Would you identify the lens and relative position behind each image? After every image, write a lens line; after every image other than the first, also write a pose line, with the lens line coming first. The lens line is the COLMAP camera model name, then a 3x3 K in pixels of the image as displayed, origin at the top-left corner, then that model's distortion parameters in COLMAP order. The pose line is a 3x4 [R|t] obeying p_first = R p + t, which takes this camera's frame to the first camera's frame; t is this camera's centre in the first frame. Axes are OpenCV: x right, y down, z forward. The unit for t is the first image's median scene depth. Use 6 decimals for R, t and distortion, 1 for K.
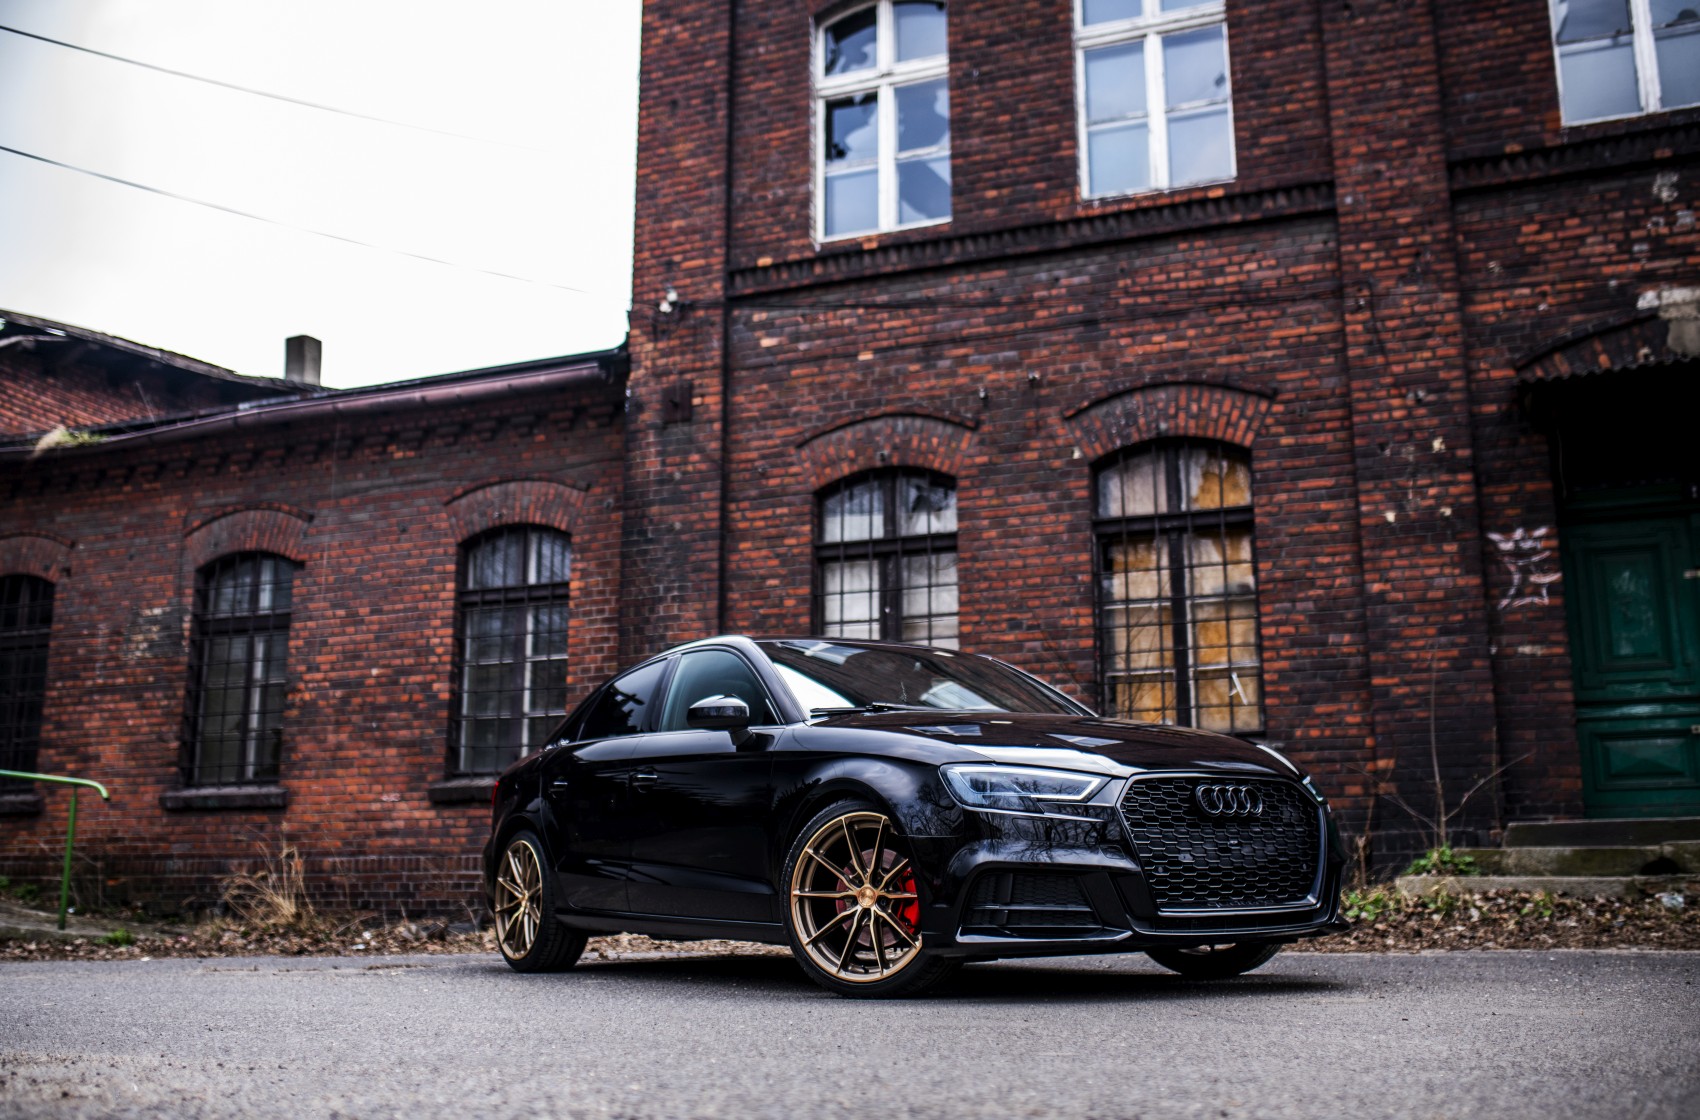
lens RADIAL K [[1673.1, 0, 835.1], [0, 1673.1, 574.2], [0, 0, 1]] dist [-0.071963, 0.110877]
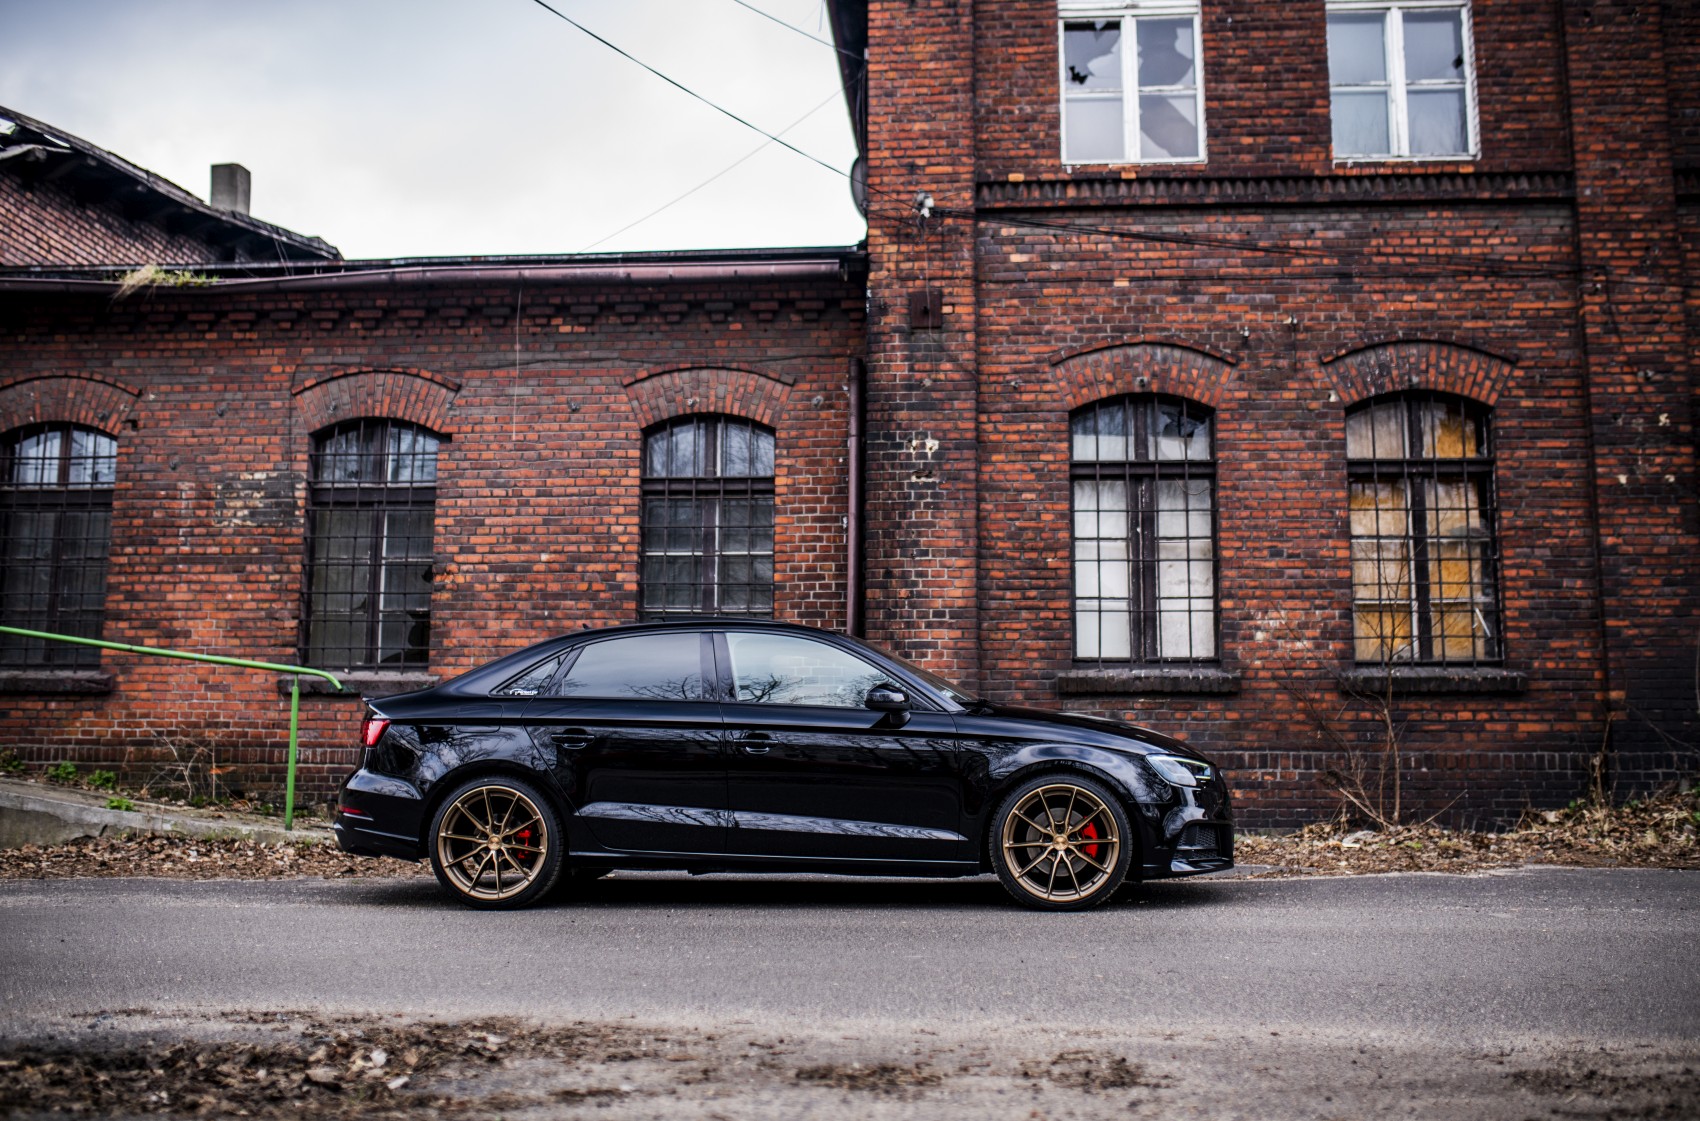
lens RADIAL K [[1652.6, 0, 853.4], [0, 1652.6, 558.0], [0, 0, 1]] dist [-0.071023, 0.106641]
pose [[0.959140, 0.047272, 0.278956, -0.438308], [-0.067243, 0.995780, 0.062456, -0.013908], [-0.274827, -0.078661, 0.958271, 0.055489]]
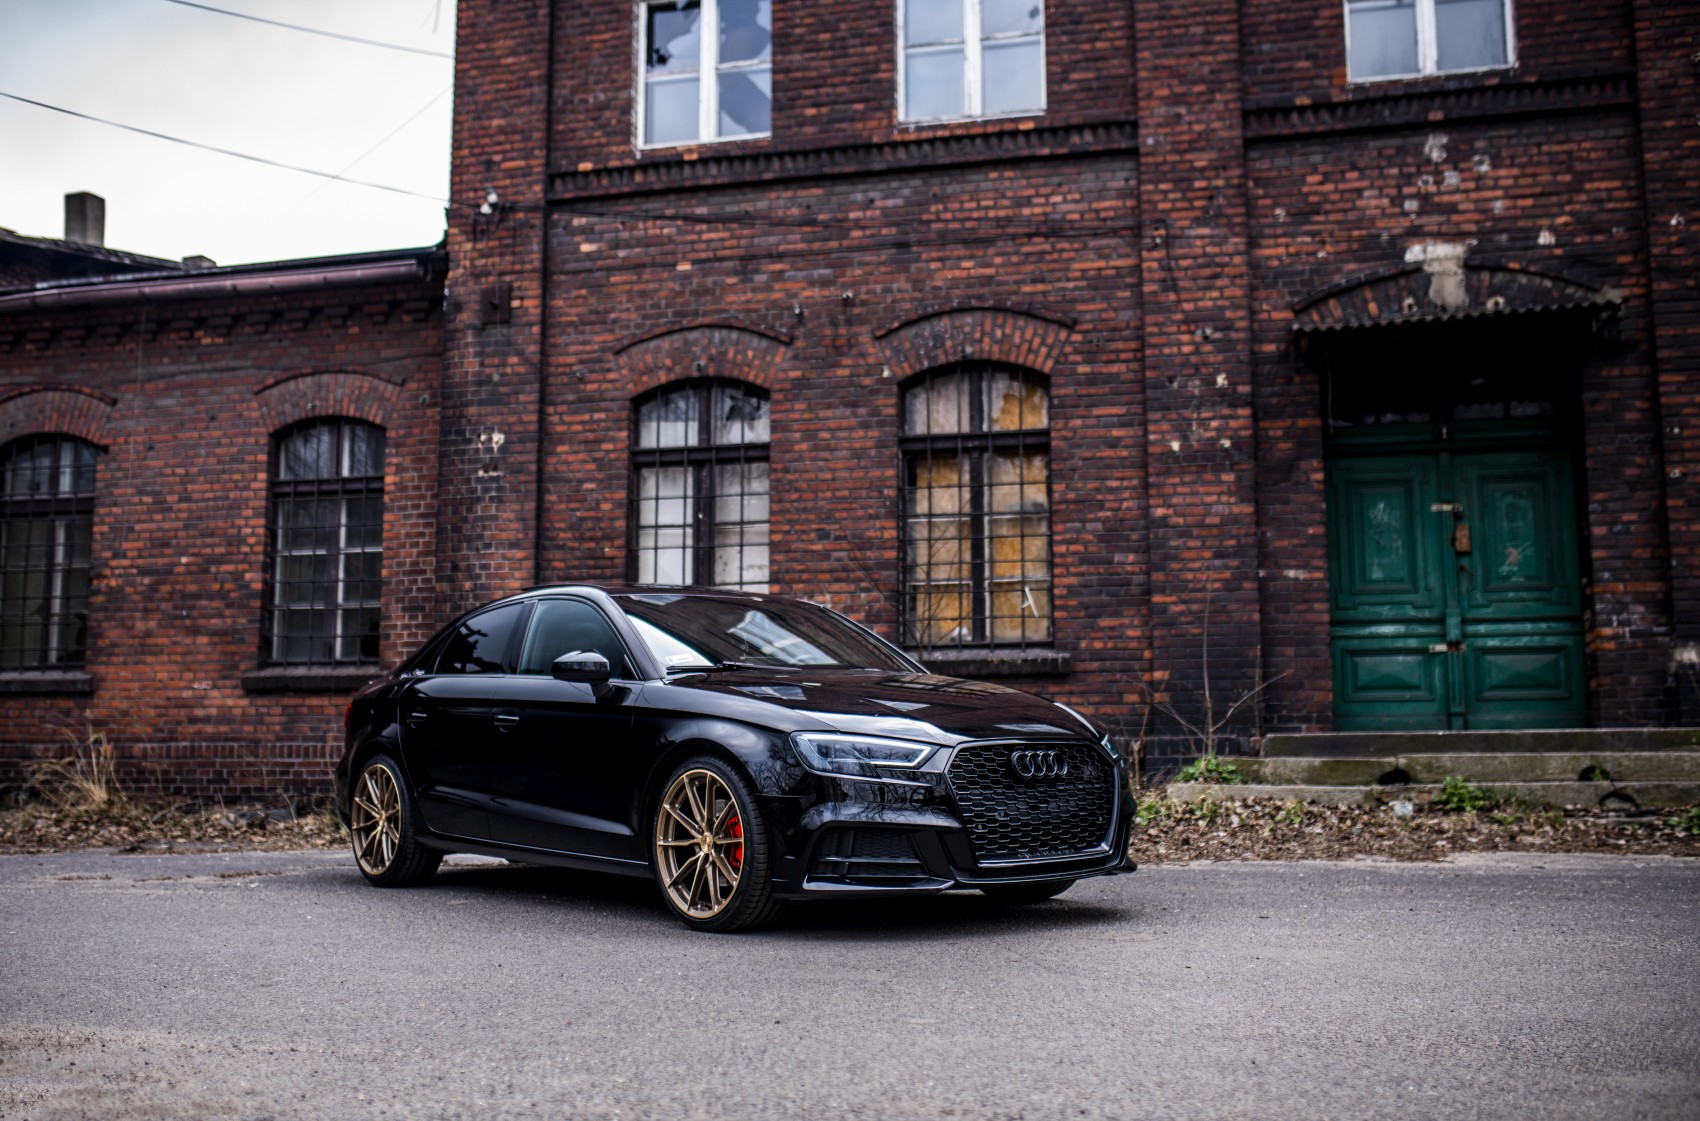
lens RADIAL K [[1674.5, 0, 822.7], [0, 1674.5, 584.6], [0, 0, 1]] dist [-0.070351, 0.105197]
pose [[0.992135, 0.015244, 0.124241, -0.022692], [-0.027060, 0.995206, 0.093982, -0.036662], [-0.122213, -0.096605, 0.987791, -0.043017]]
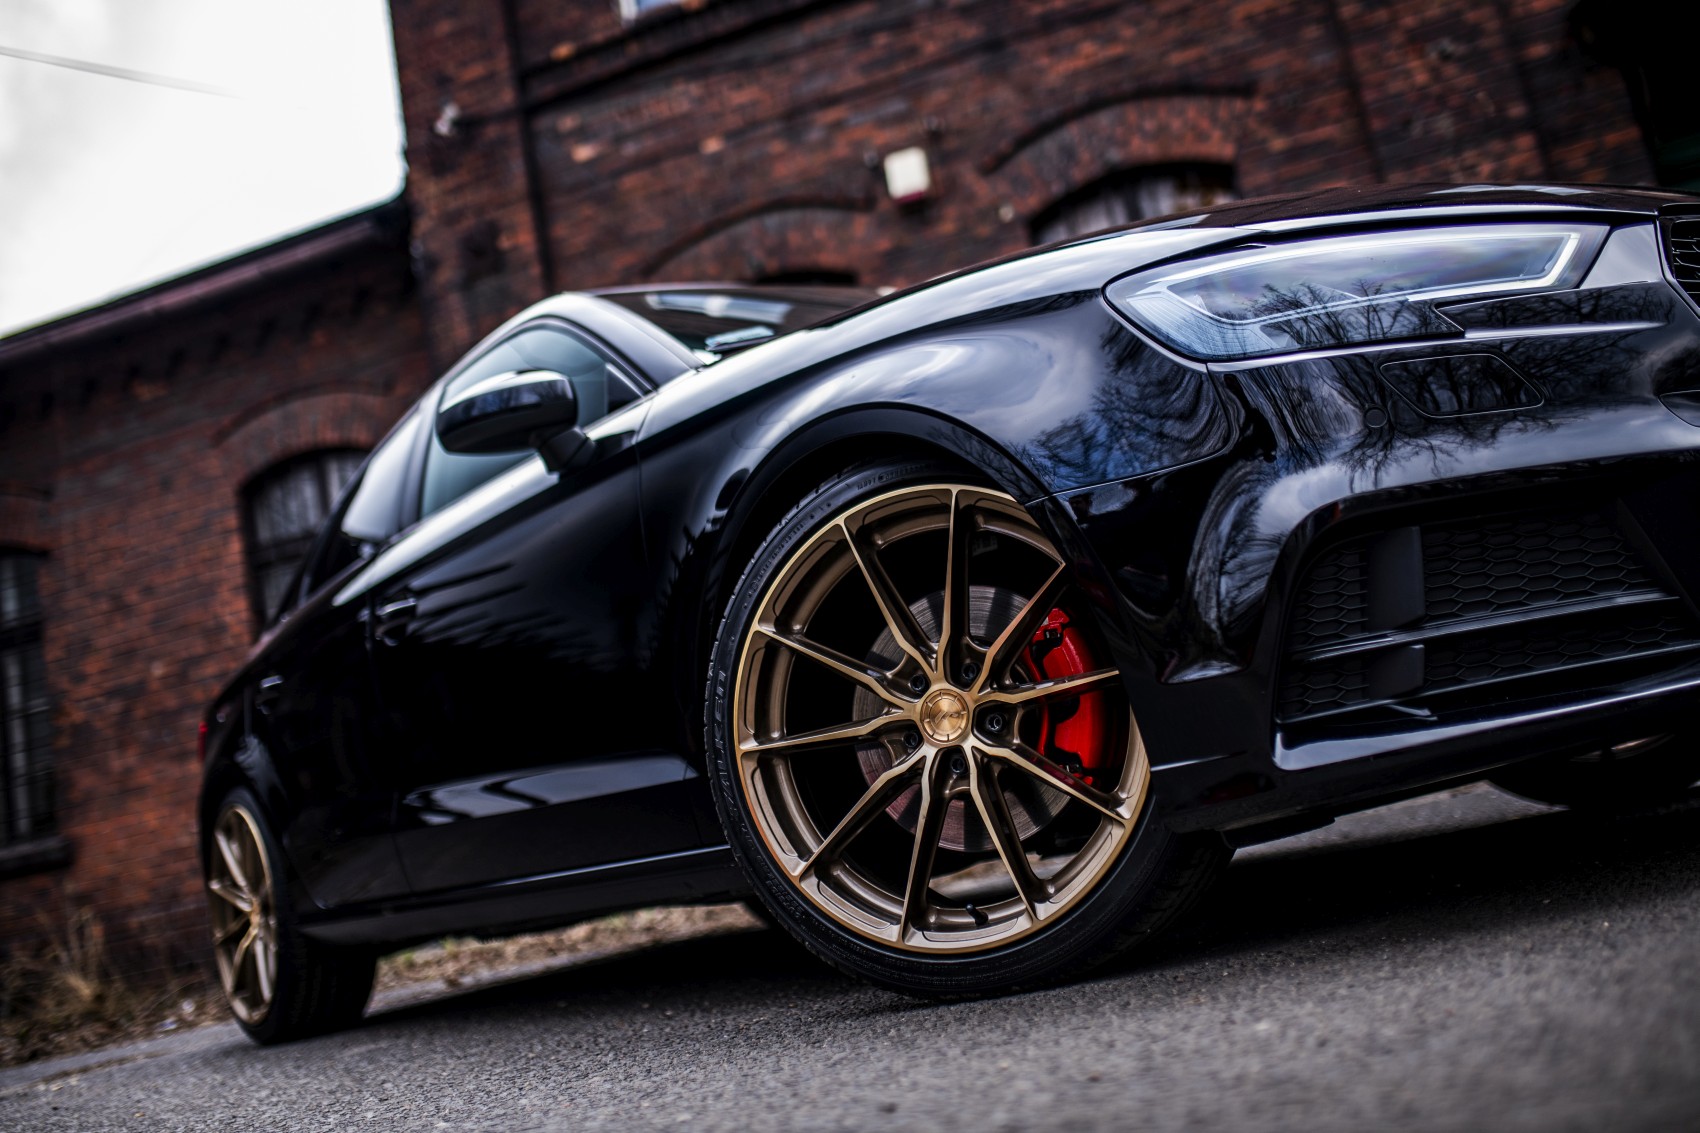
lens RADIAL K [[1608.1, 0, 858.8], [0, 1608.1, 569.2], [0, 0, 1]] dist [-0.032390, 0.015537]
pose [[0.982602, -0.166458, 0.082368, -0.009317], [0.165473, 0.986037, 0.018691, 0.062448], [-0.084329, -0.004736, 0.996427, 0.268285]]
